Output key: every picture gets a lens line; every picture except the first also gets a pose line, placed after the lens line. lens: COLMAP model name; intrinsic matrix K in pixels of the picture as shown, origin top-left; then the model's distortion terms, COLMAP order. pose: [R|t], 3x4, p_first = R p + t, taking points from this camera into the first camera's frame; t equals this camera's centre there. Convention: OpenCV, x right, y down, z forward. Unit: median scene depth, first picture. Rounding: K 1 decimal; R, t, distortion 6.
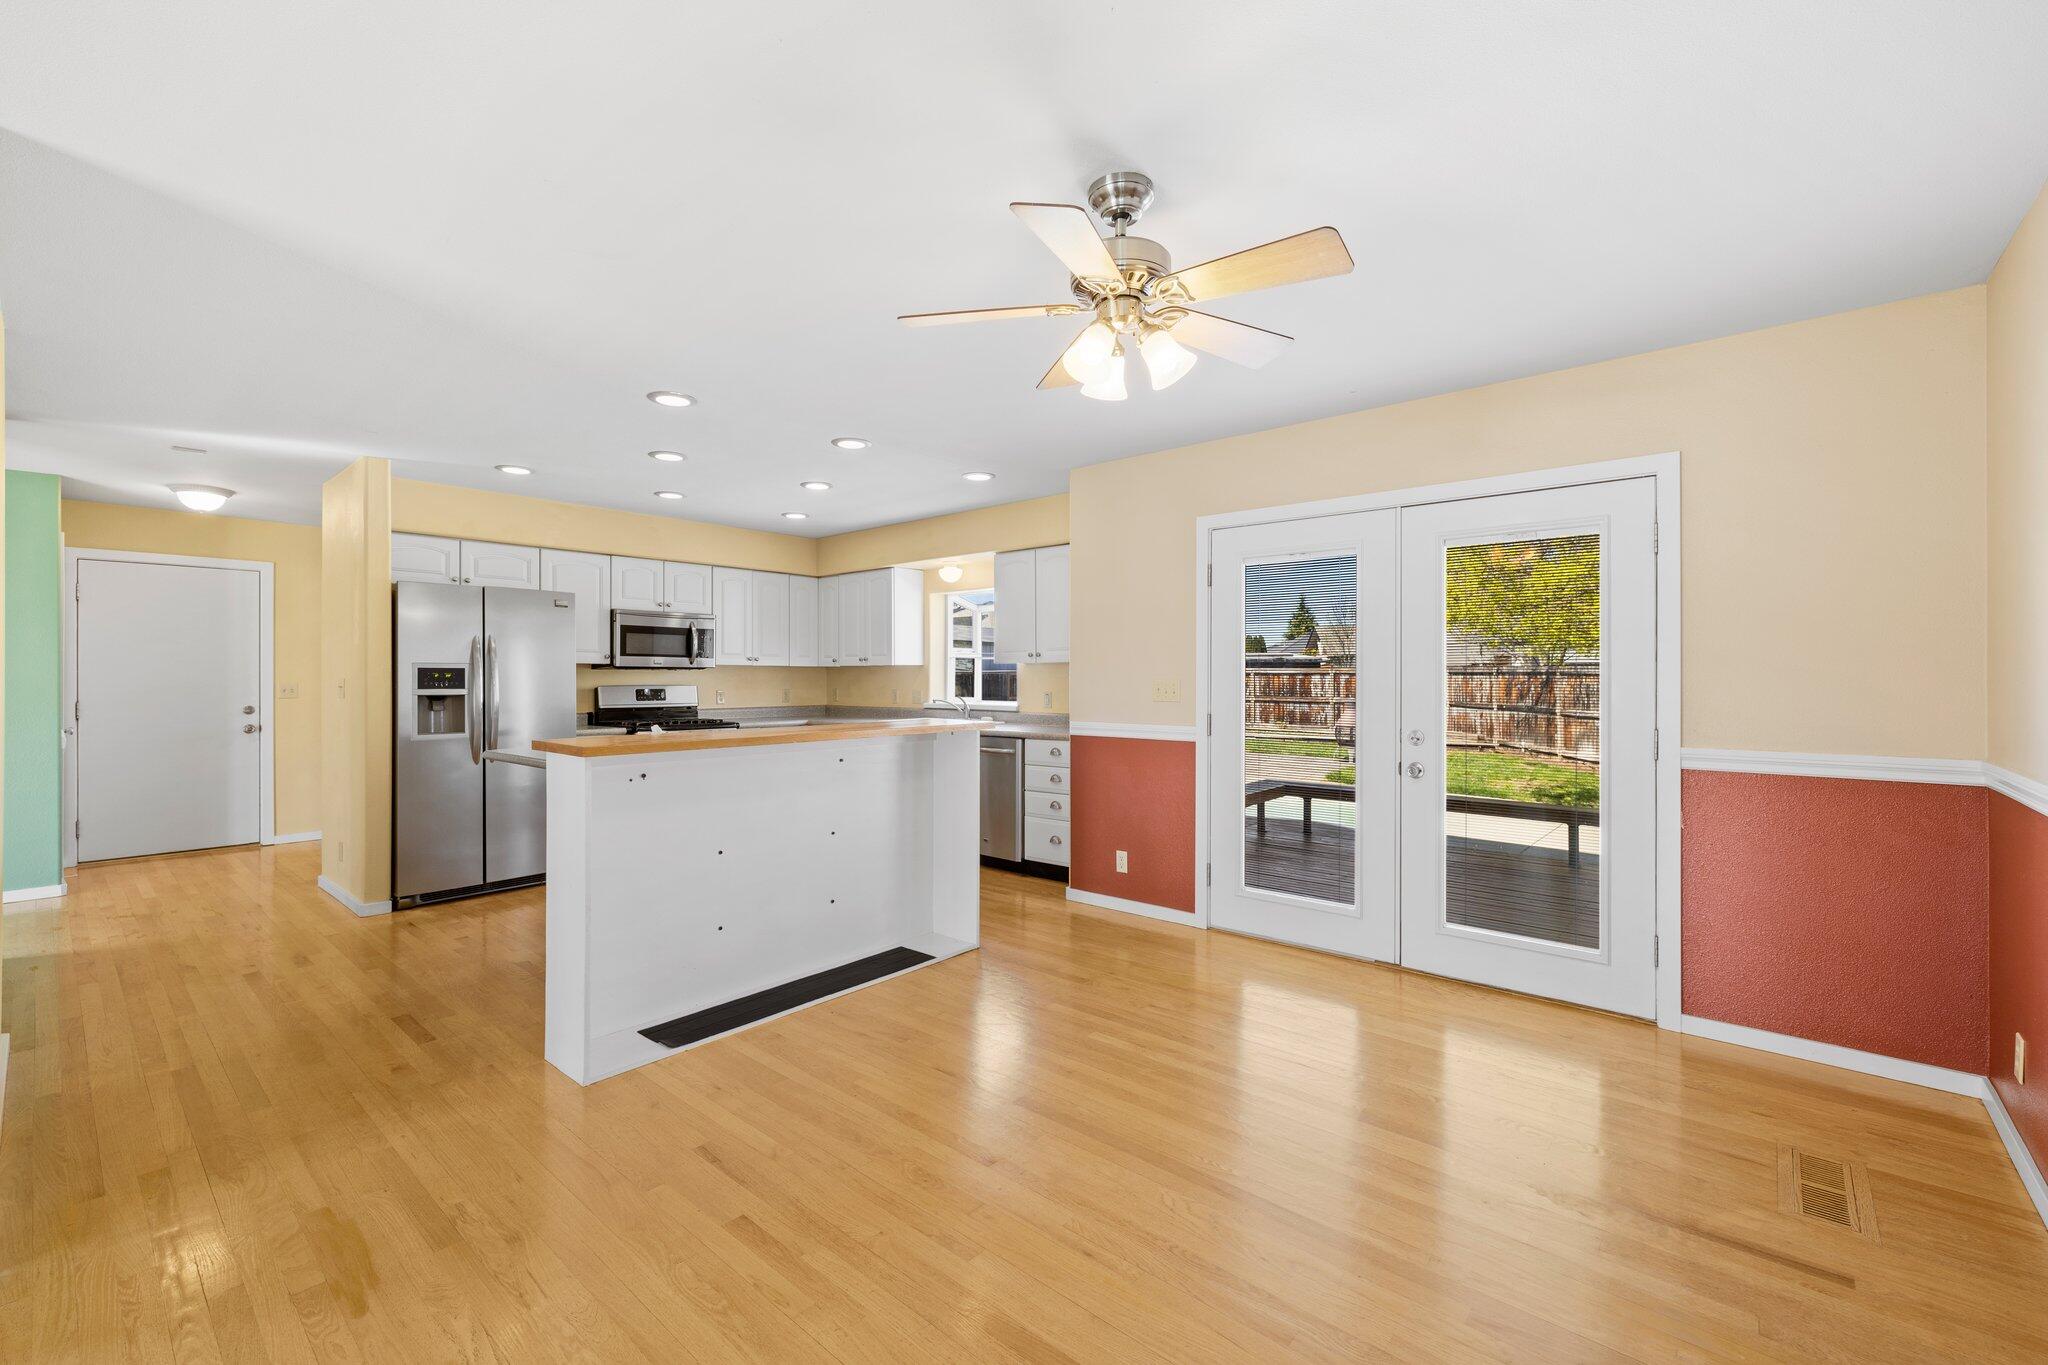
lens RADIAL K [[858.8, 0, 1018.4], [0, 858.8, 675.3], [0, 0, 1]] dist [-0.001802, -0.000613]
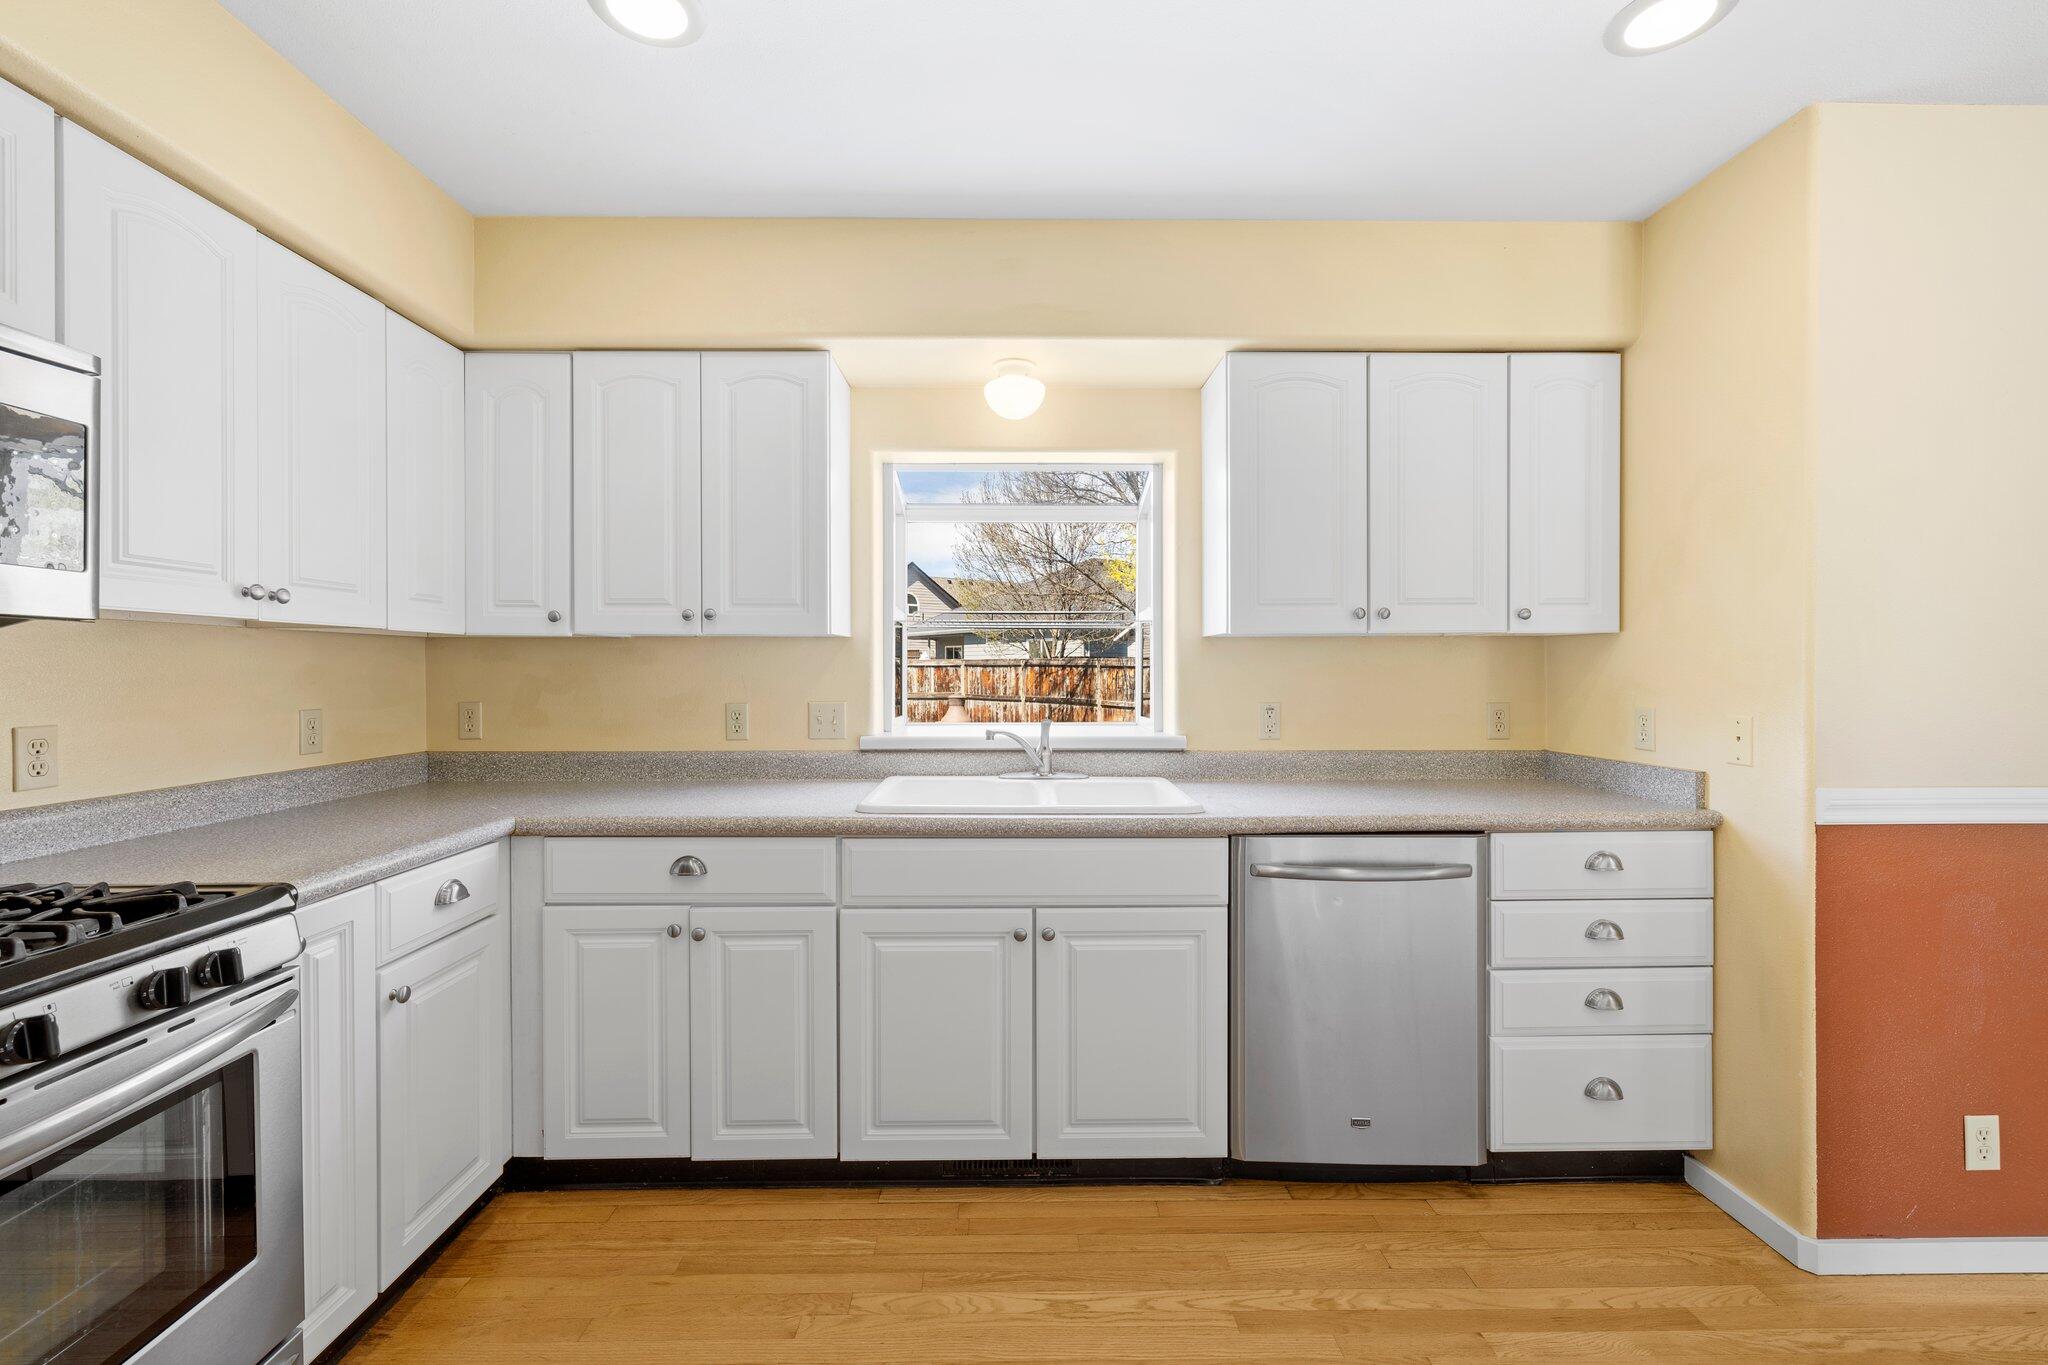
lens RADIAL K [[858.8, 0, 1018.4], [0, 858.8, 675.3], [0, 0, 1]] dist [-0.001802, -0.000613]
pose [[0.745745, -0.004409, 0.666217, -0.118435], [-0.001533, 0.999964, 0.008333, 0.000732], [-0.666230, -0.007235, 0.745711, 0.257131]]
